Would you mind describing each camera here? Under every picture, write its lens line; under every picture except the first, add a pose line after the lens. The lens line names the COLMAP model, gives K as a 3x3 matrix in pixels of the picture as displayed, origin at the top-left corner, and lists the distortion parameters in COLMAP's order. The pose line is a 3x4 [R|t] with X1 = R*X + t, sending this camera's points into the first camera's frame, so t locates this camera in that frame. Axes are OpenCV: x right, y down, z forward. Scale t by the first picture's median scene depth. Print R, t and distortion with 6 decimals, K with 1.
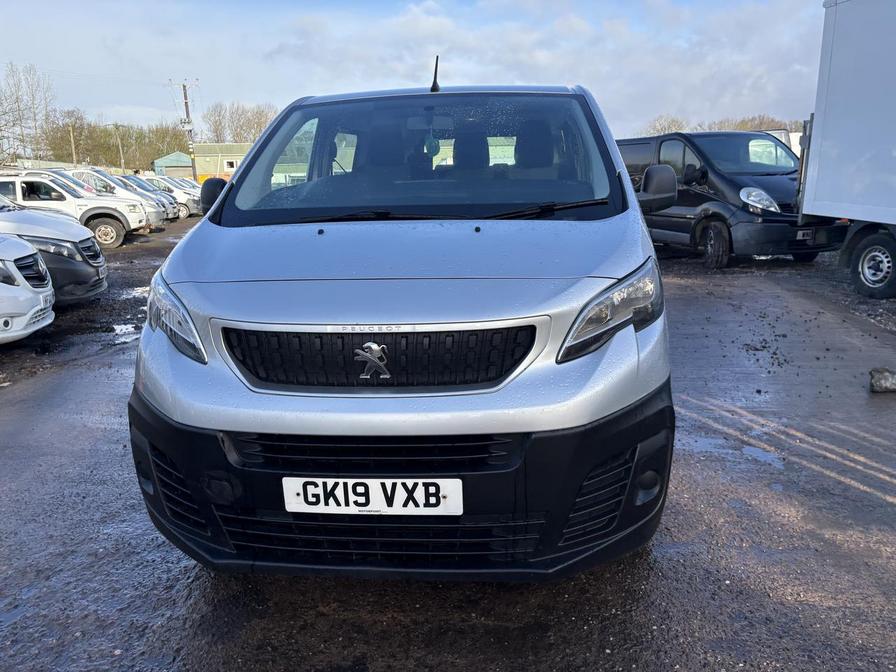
lens RADIAL K [[744.7, 0, 448.0], [0, 744.7, 336.0], [0, 0, 1]] dist [0.100796, -0.153673]
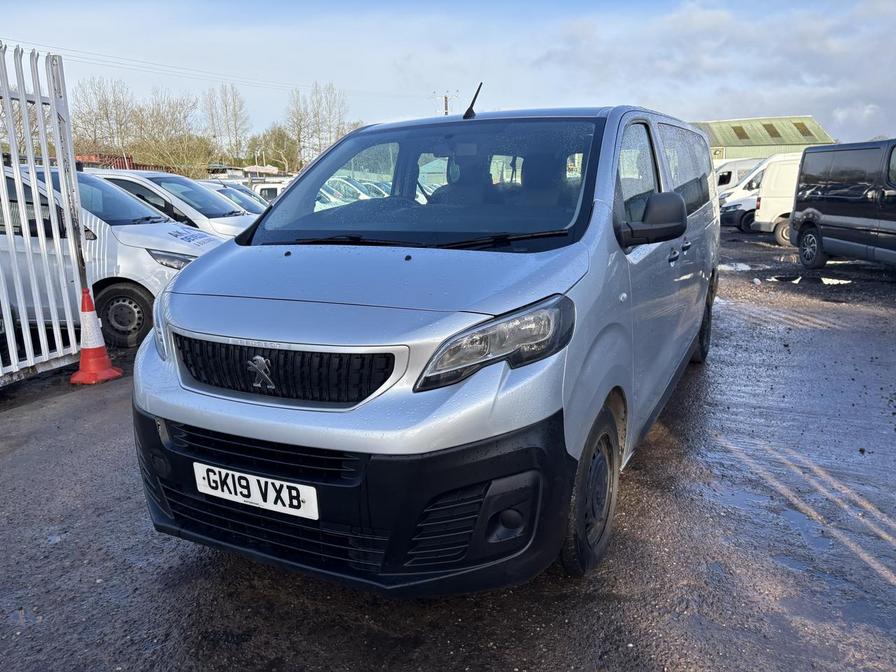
lens RADIAL K [[744.7, 0, 448.0], [0, 744.7, 336.0], [0, 0, 1]] dist [0.100796, -0.153673]
pose [[0.919396, 0.083179, -0.384437, 0.587441], [-0.082243, 0.996433, 0.018907, -0.065519], [0.384639, 0.014234, 0.922957, 0.053812]]
